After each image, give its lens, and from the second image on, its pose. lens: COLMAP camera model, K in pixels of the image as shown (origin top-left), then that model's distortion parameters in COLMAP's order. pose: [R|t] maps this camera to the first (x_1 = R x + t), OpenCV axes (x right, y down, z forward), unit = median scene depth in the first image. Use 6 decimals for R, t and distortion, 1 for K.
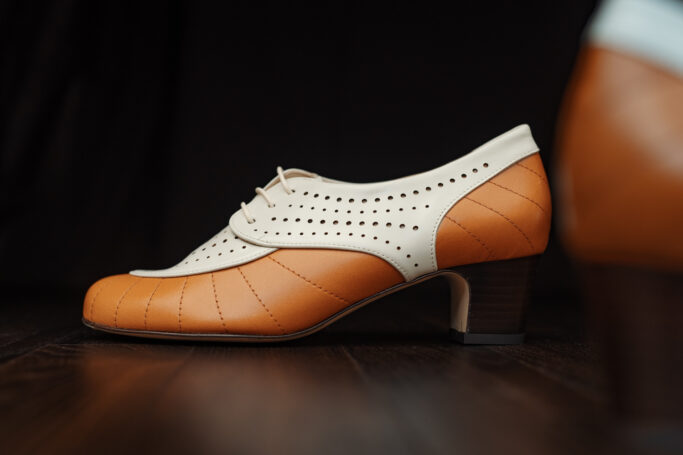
lens RADIAL K [[985.8, 0, 341.4], [0, 985.8, 226.2], [0, 0, 1]] dist [0.041092, 0.000000]
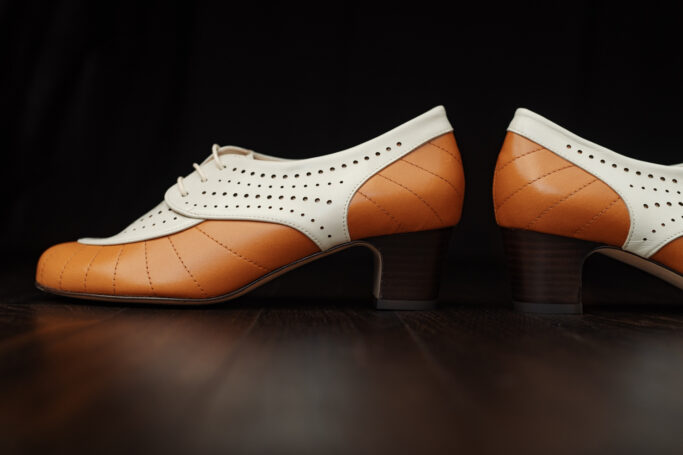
lens RADIAL K [[985.8, 0, 341.6], [0, 985.8, 228.8], [0, 0, 1]] dist [0.041092, 0.000000]
pose [[0.997821, 0.008203, -0.065461, 0.157123], [-0.006101, 0.999461, 0.032252, -0.003745], [0.065690, -0.031782, 0.997334, -0.081386]]
